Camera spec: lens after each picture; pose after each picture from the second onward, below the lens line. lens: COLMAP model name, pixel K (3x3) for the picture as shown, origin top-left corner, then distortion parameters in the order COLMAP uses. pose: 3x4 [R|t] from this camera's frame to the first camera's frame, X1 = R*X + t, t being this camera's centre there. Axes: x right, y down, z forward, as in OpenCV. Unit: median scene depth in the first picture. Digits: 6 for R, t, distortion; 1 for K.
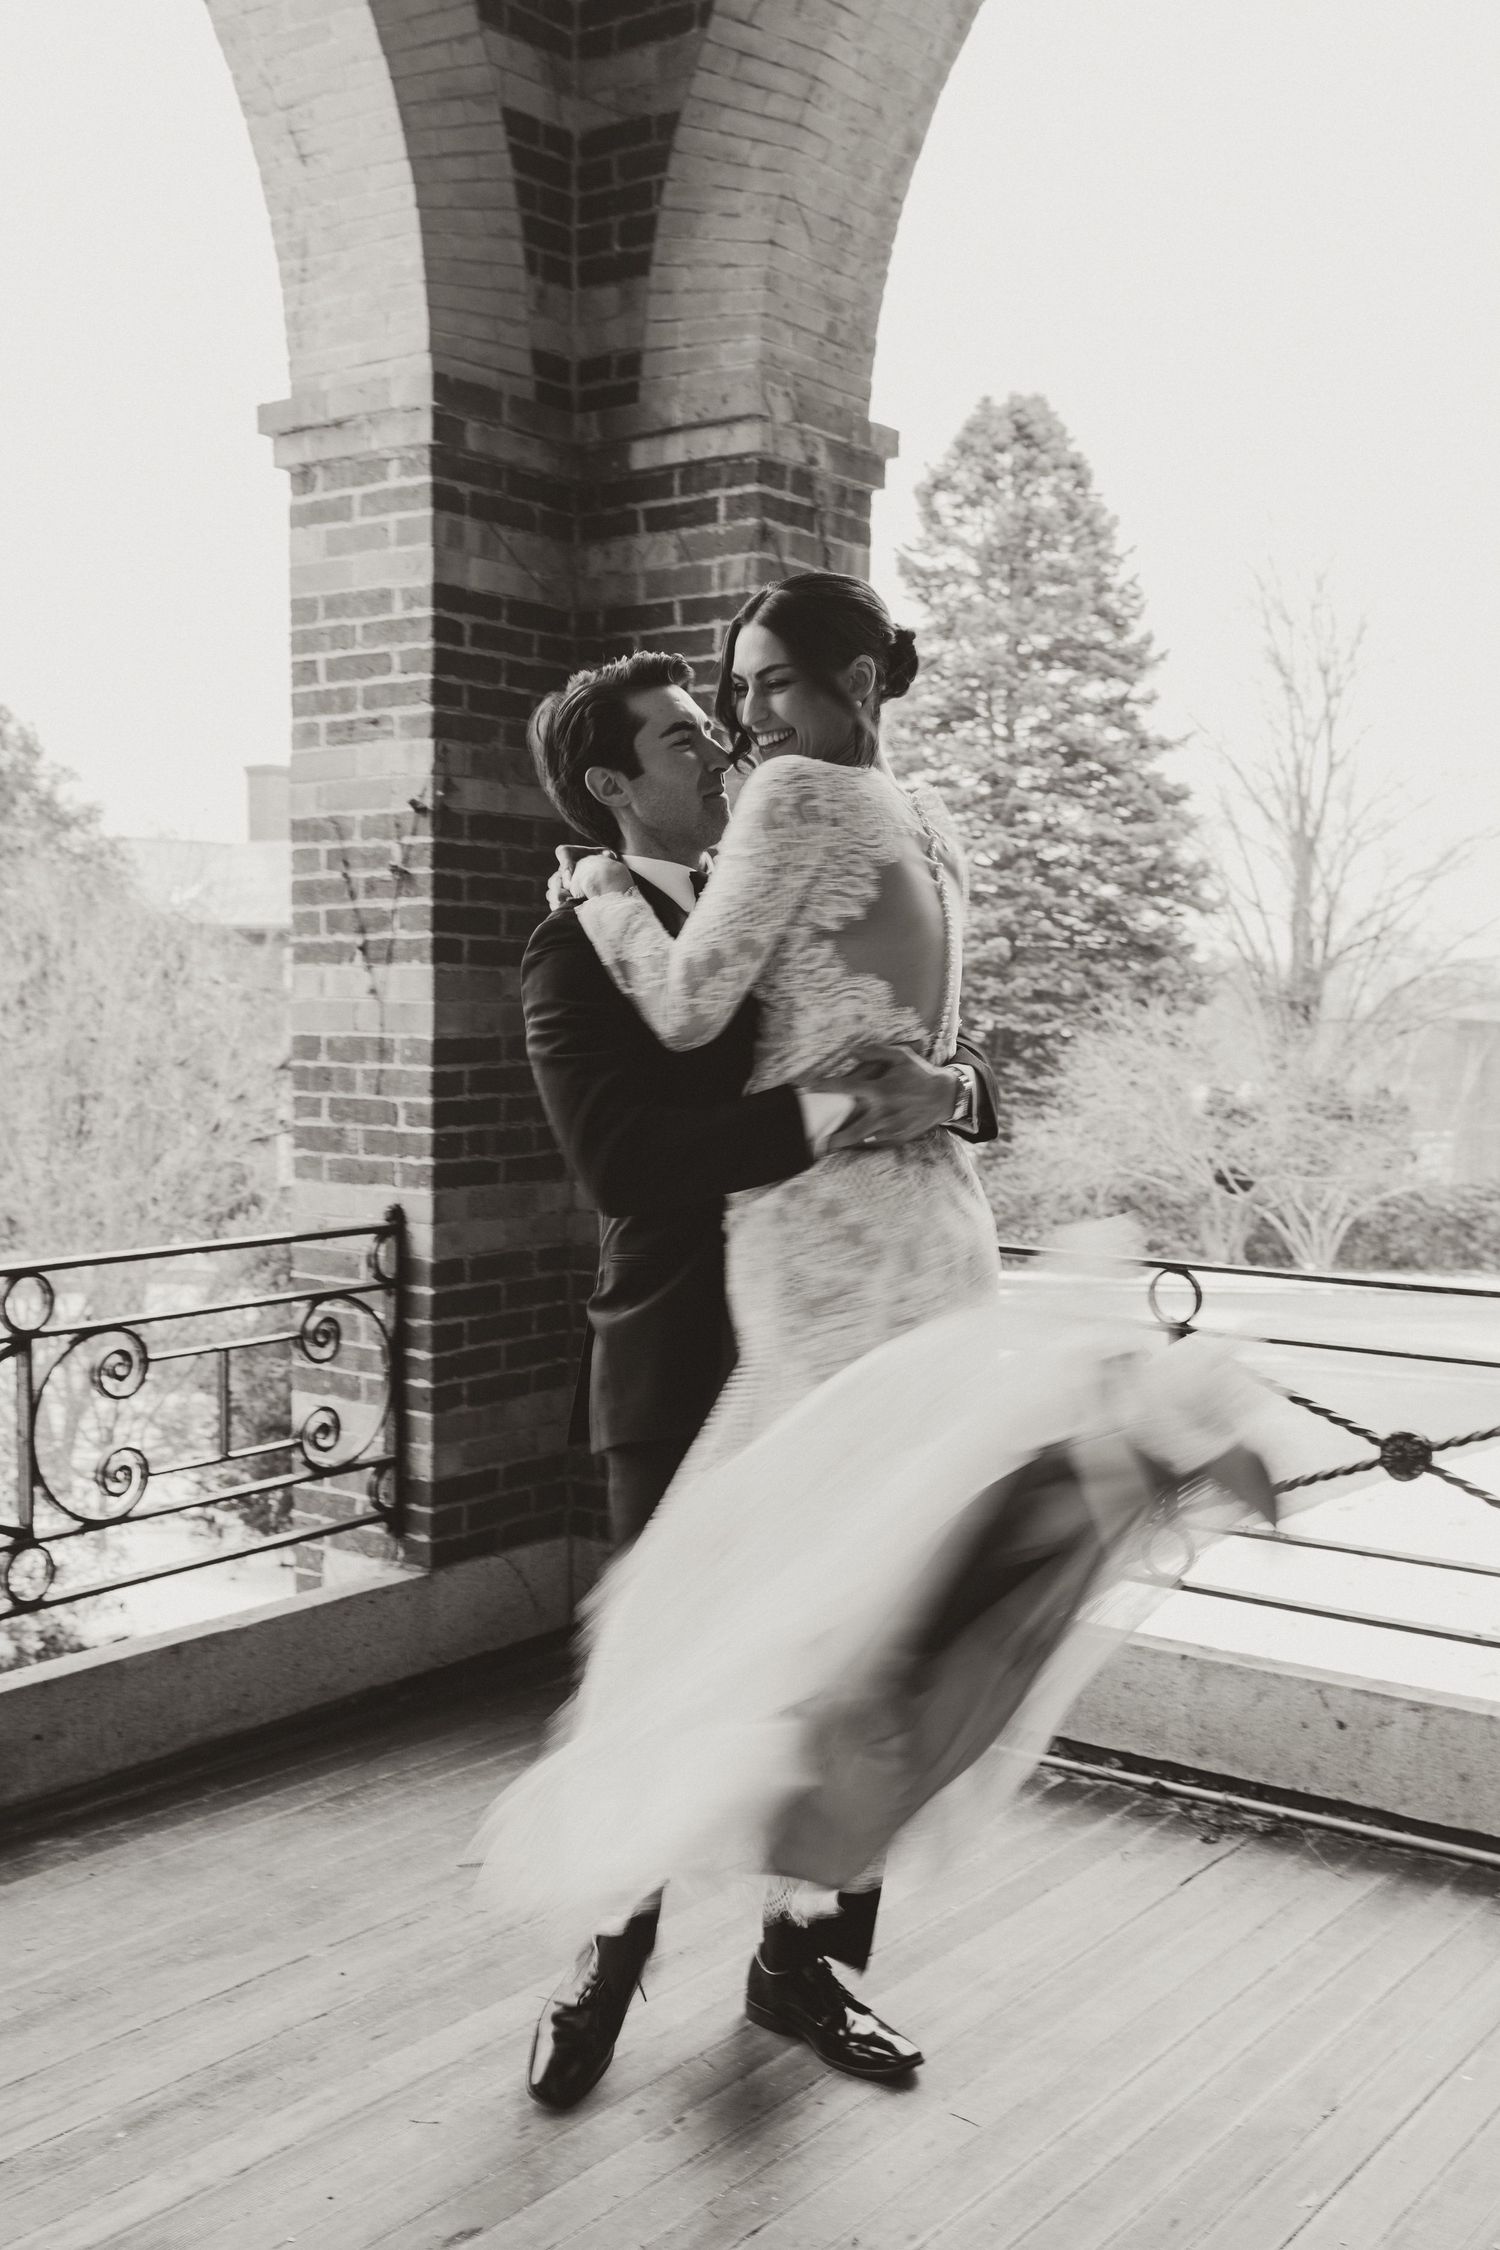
lens RADIAL K [[2321.4, 0, 746.2], [0, 2321.4, 1138.1], [0, 0, 1]] dist [0.056013, 0.000000]
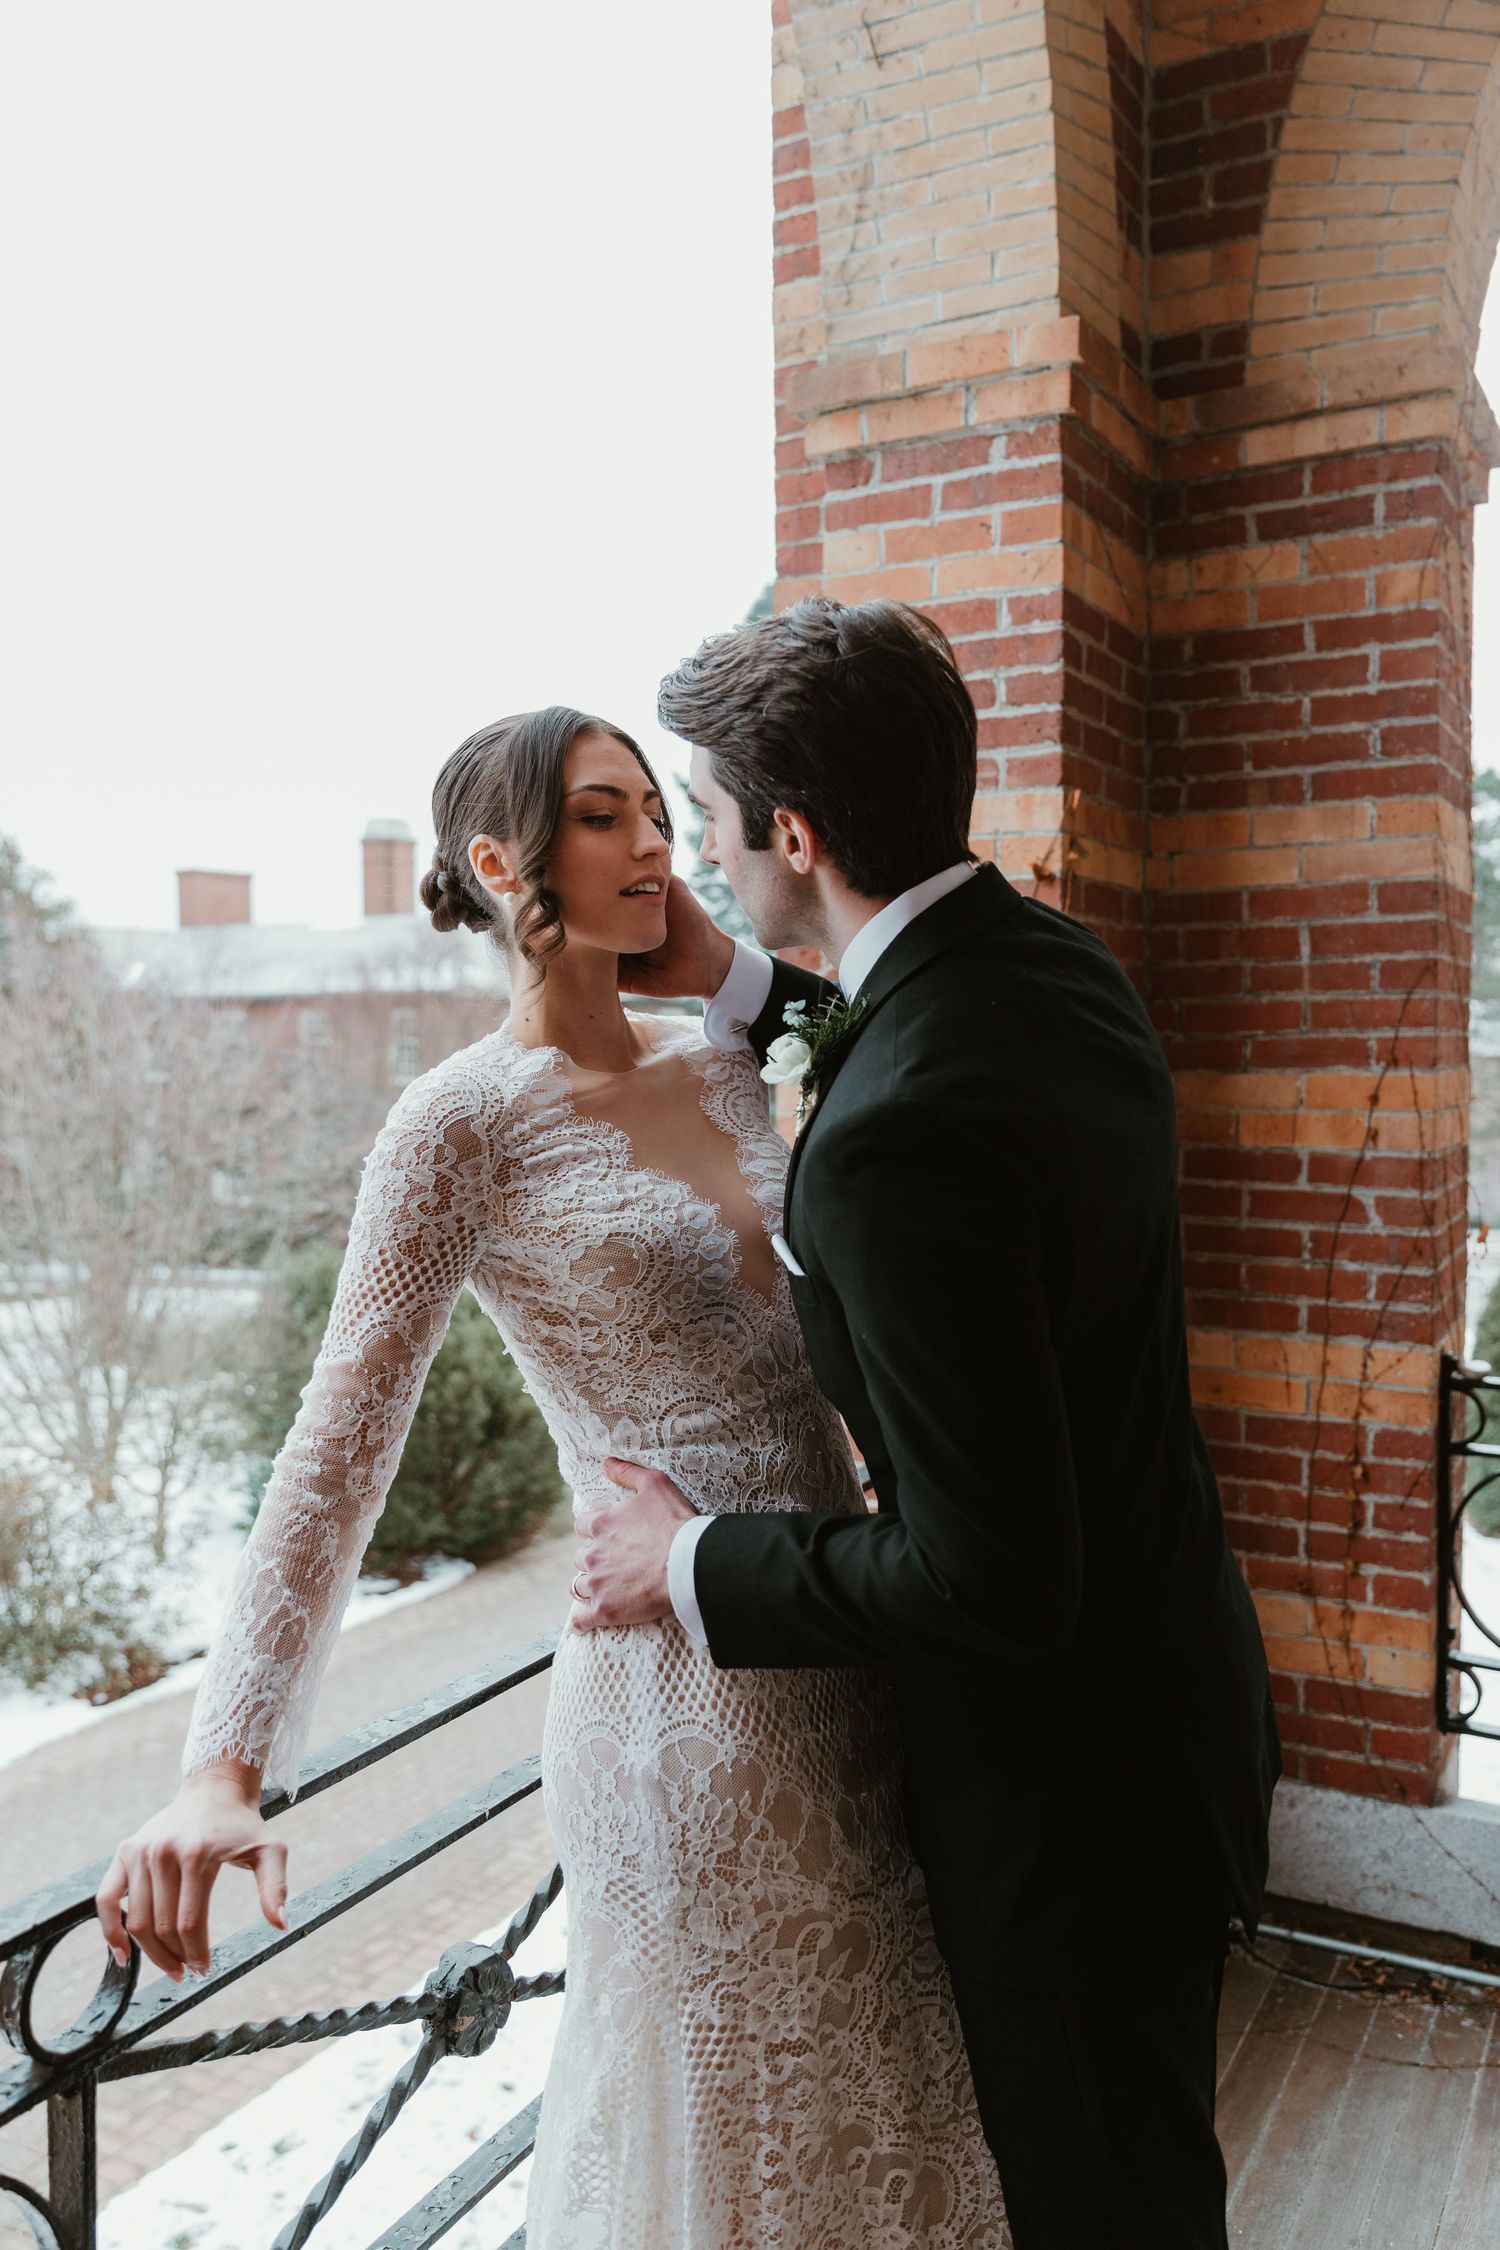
lens RADIAL K [[1726.8, 0, 755.3], [0, 1726.8, 1107.8], [0, 0, 1]] dist [-0.001479, 0.016789]
pose [[0.991064, -0.024461, 0.131123, -0.310003], [0.027172, 0.999452, -0.018922, -0.054169], [-0.130588, 0.022316, 0.991185, 0.430436]]
